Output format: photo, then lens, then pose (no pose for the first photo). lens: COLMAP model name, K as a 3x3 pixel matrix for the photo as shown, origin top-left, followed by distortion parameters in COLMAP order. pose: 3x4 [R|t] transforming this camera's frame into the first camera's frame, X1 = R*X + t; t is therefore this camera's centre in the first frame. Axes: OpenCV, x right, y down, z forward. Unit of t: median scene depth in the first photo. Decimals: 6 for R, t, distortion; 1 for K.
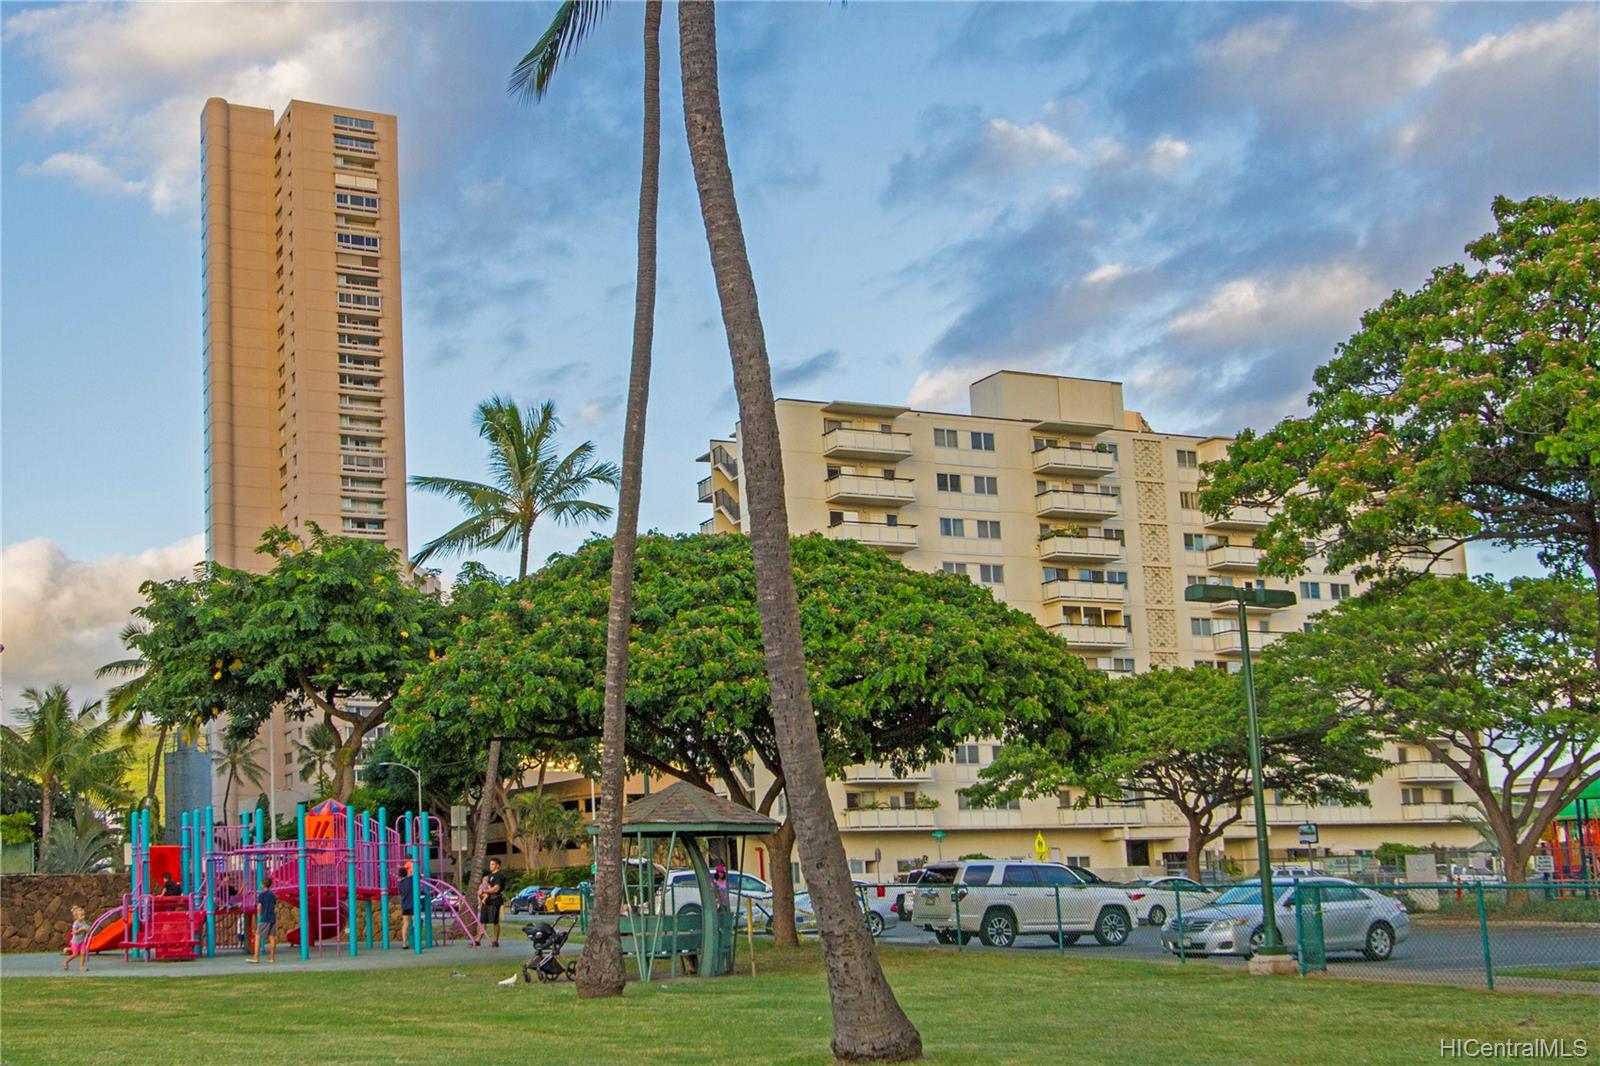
lens RADIAL K [[1635.3, 0, 801.7], [0, 1635.3, 533.7], [0, 0, 1]] dist [-0.016562, 0.000000]
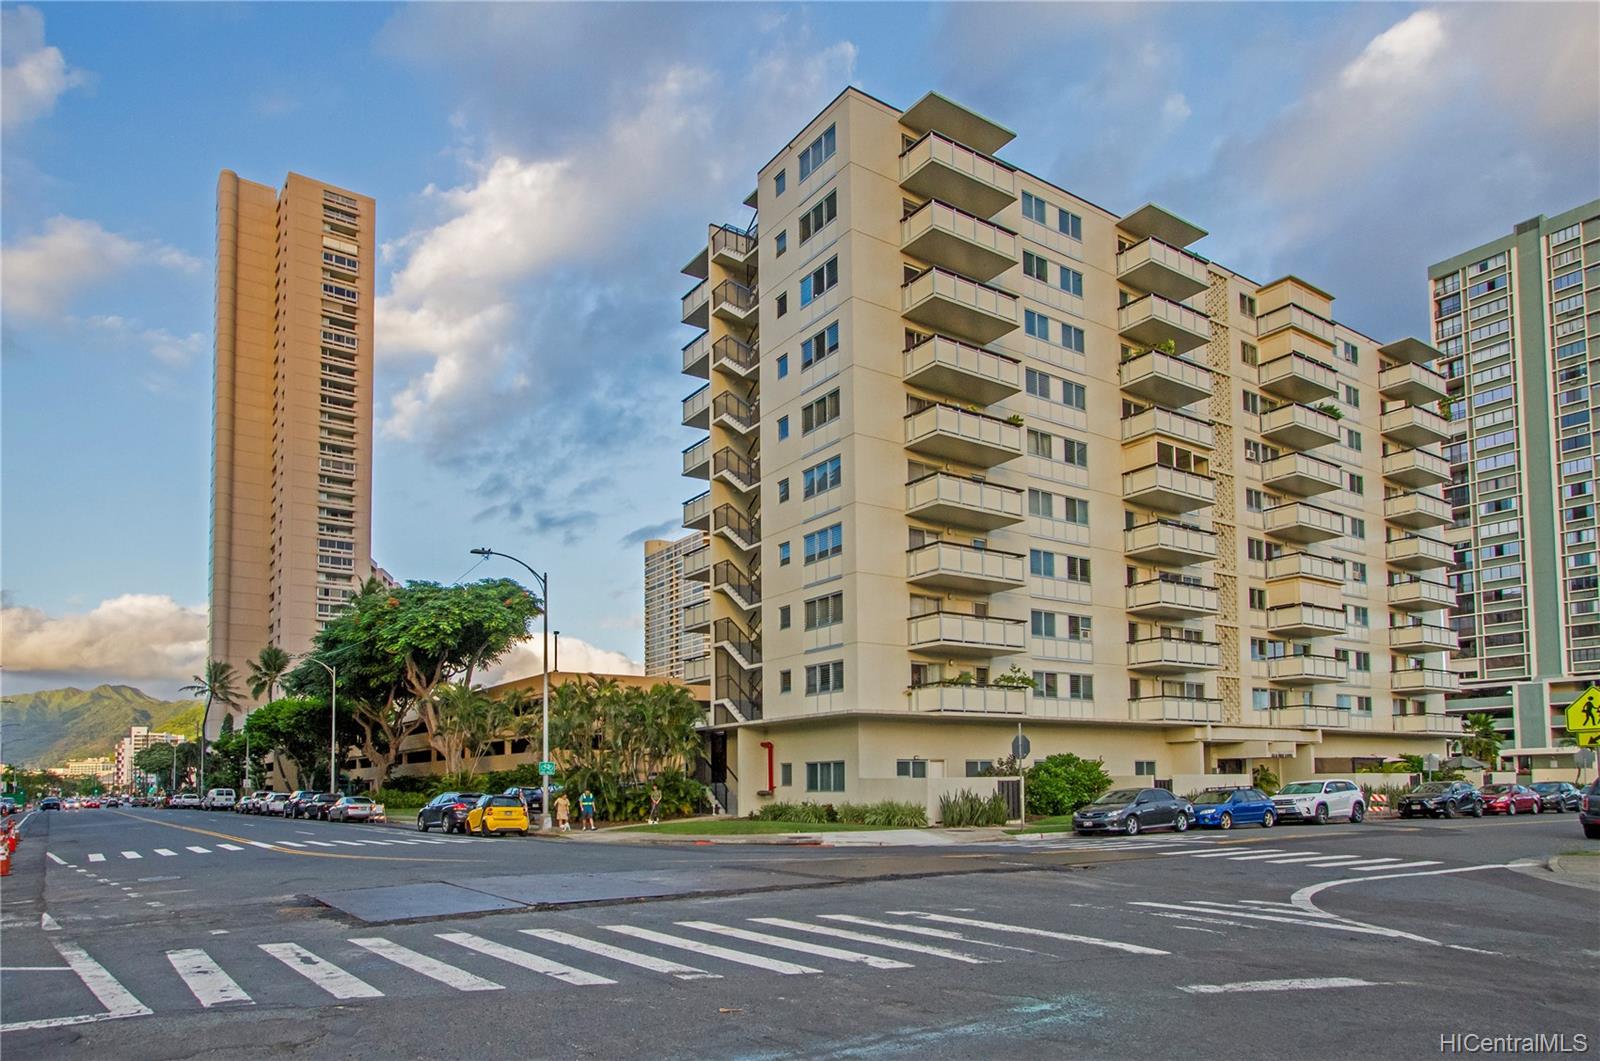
lens RADIAL K [[1086.7, 0, 795.5], [0, 1086.7, 529.6], [0, 0, 1]] dist [0.006346, 0.002773]
pose [[0.991023, 0.039288, 0.127786, -0.016612], [-0.035979, 0.998957, -0.028103, 0.022548], [-0.128757, 0.023253, 0.991403, 0.104637]]
